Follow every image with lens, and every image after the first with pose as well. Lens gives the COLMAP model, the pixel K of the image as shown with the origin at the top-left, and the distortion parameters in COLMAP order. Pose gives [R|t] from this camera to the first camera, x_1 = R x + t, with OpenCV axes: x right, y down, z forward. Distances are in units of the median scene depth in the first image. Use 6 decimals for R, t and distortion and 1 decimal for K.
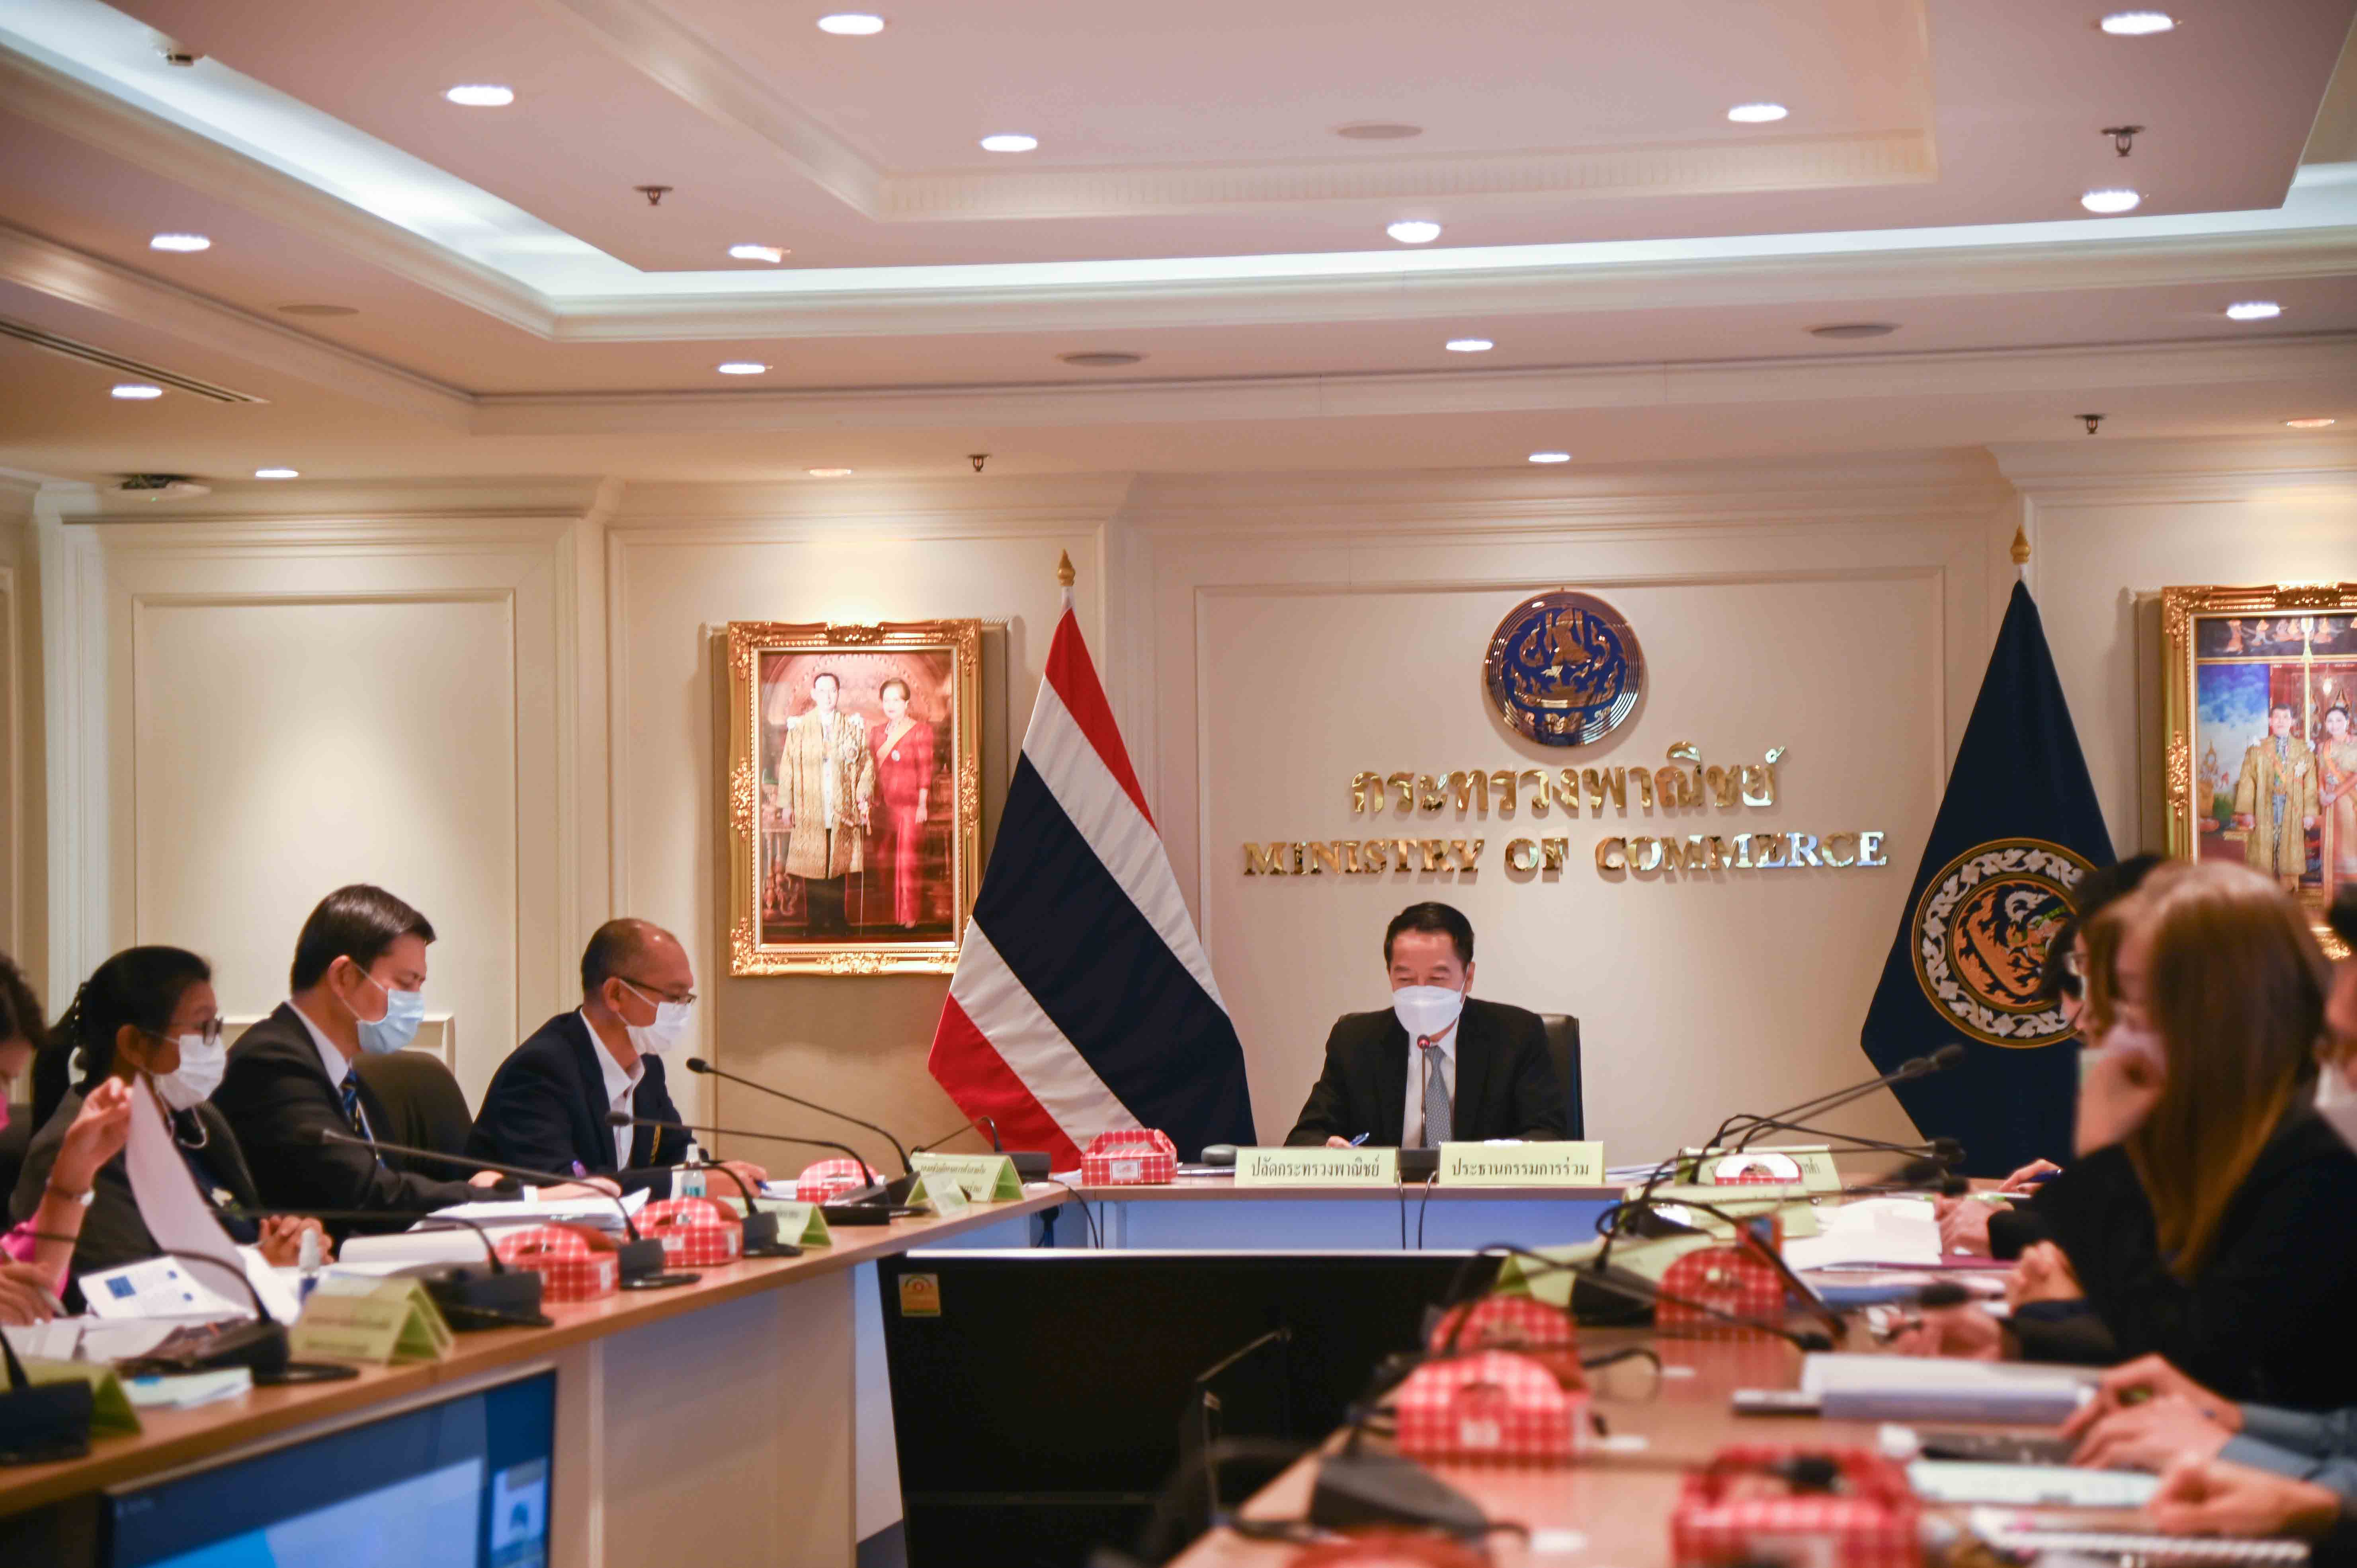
lens RADIAL K [[5021.0, 0, 1178.5], [0, 5021.0, 784.0], [0, 0, 1]] dist [0.449945, 0.252385]
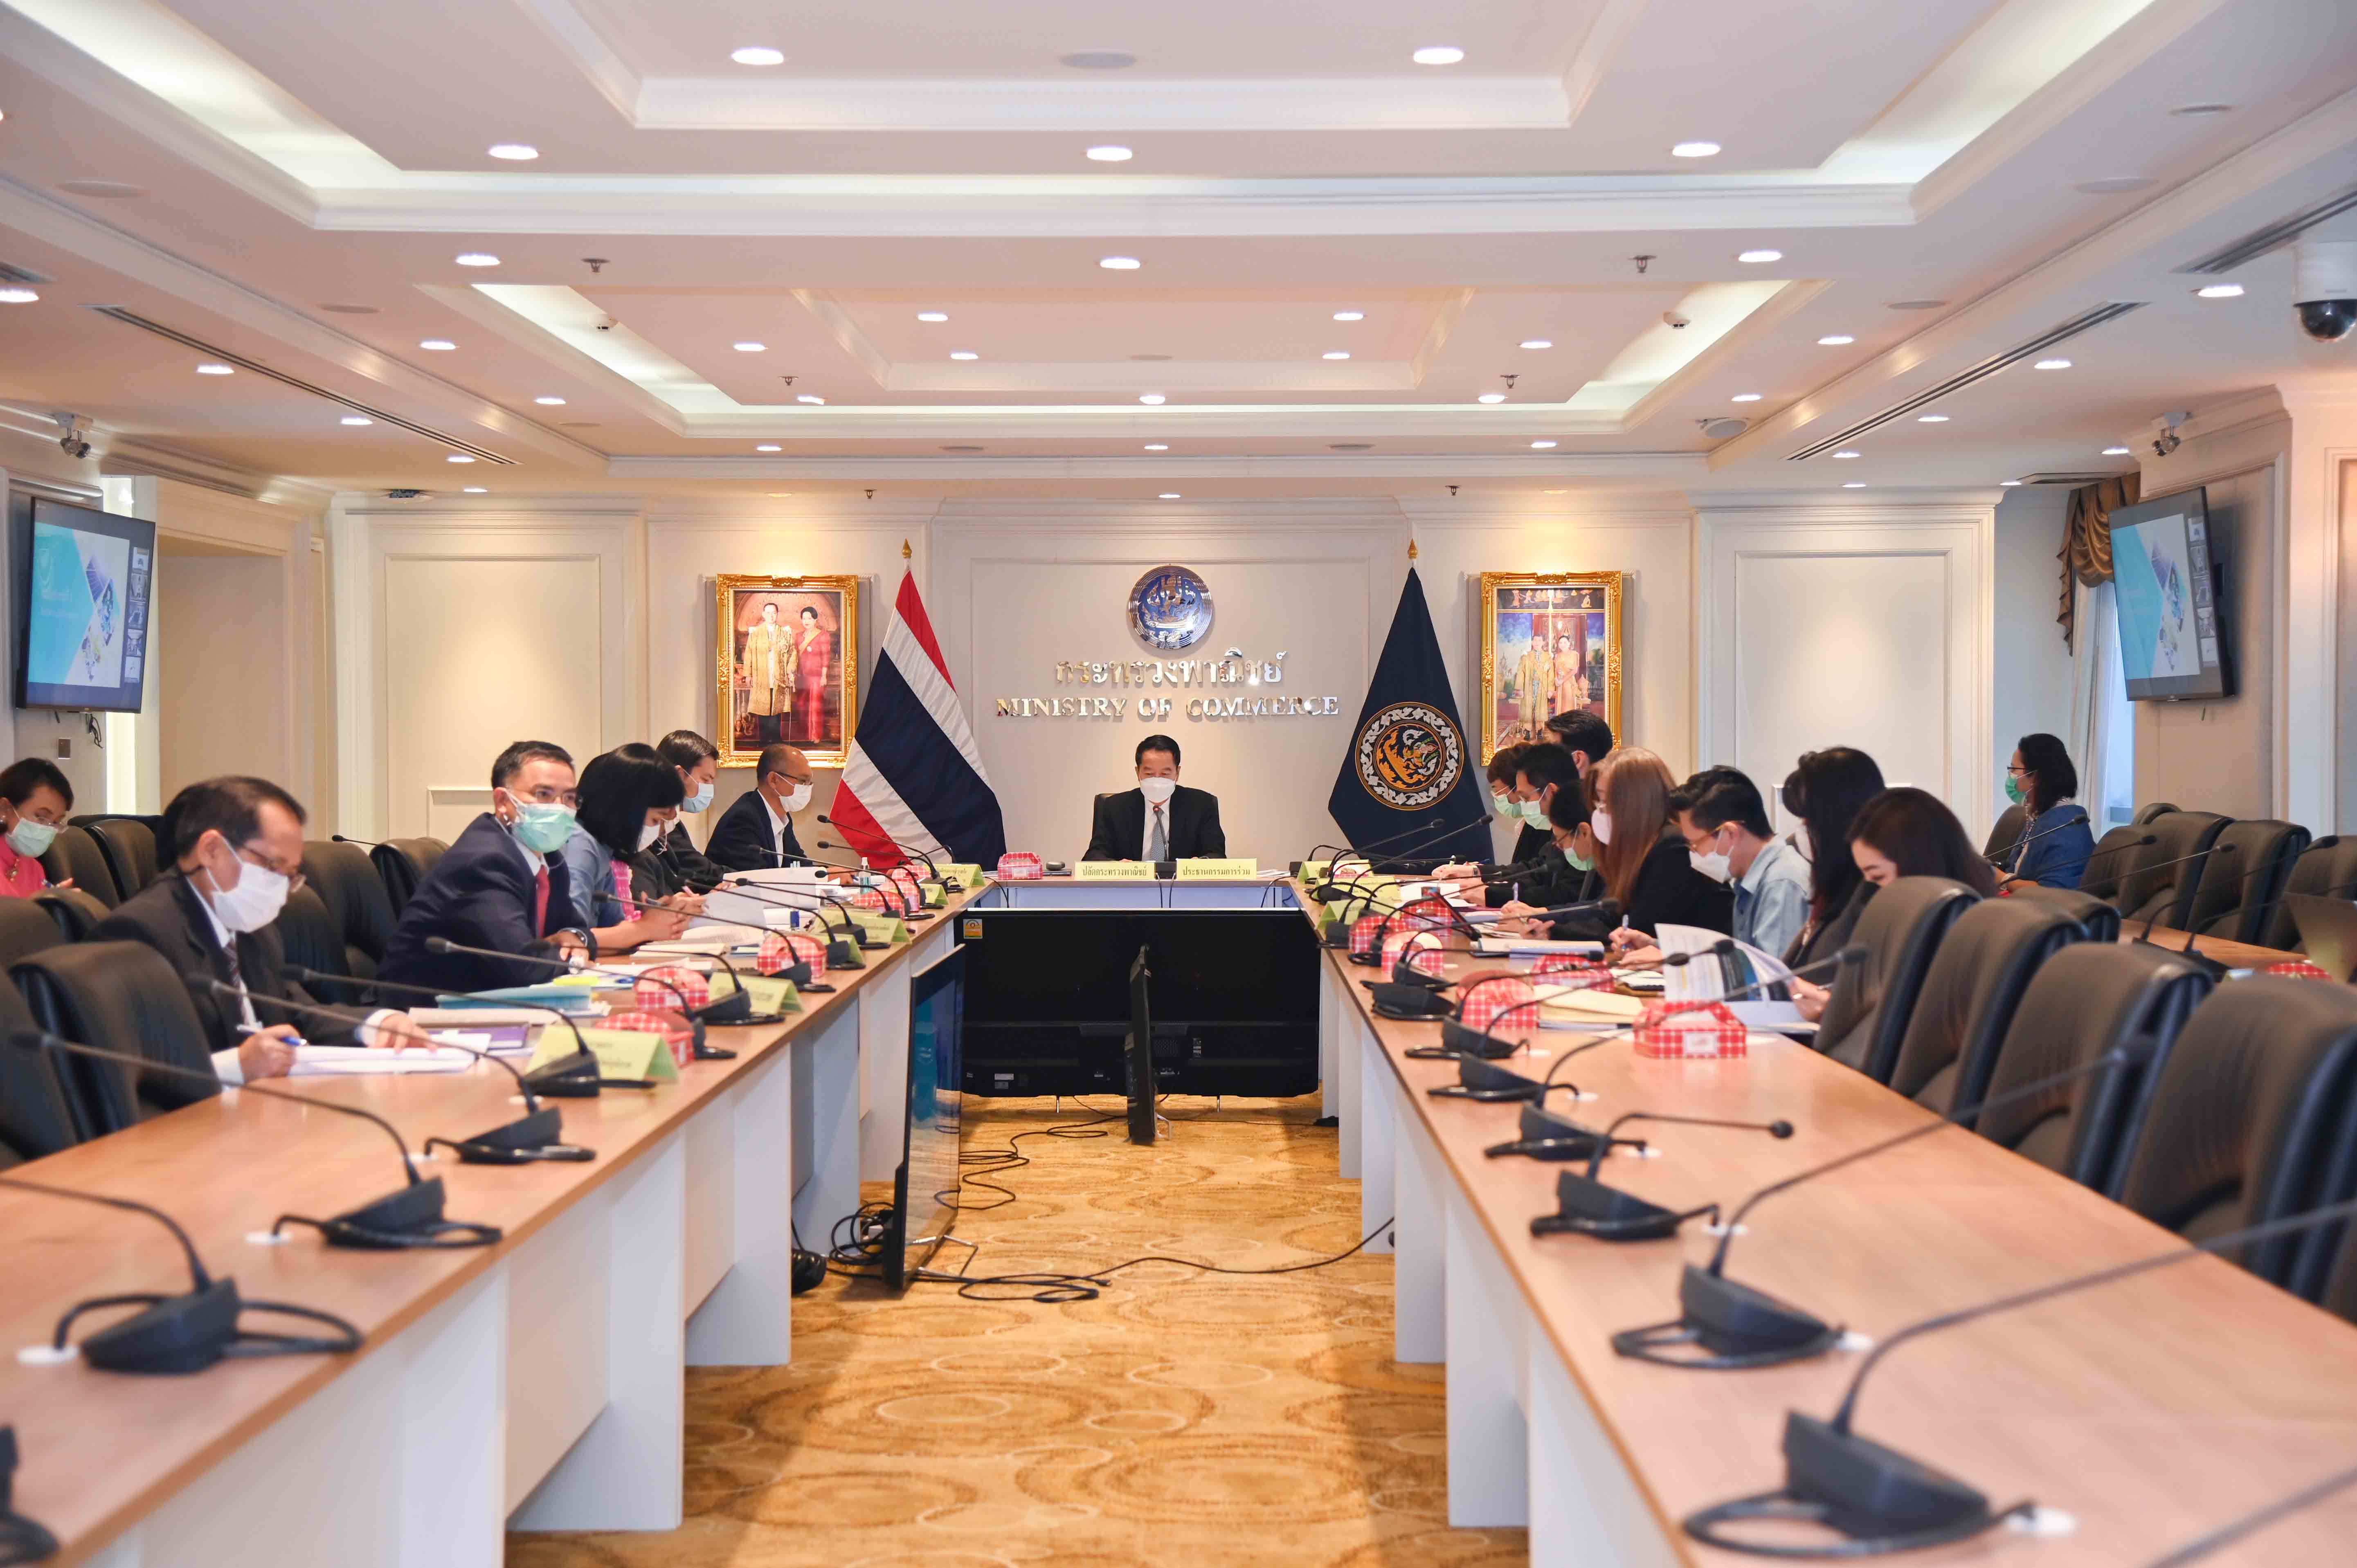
lens RADIAL K [[3591.0, 0, 1178.5], [0, 3591.0, 784.0], [0, 0, 1]] dist [0.013316, 0.451998]
pose [[0.987062, 0.007079, 0.160183, -0.134847], [-0.014729, 0.998804, 0.046618, -0.019807], [-0.159661, -0.048374, 0.985986, -0.318255]]
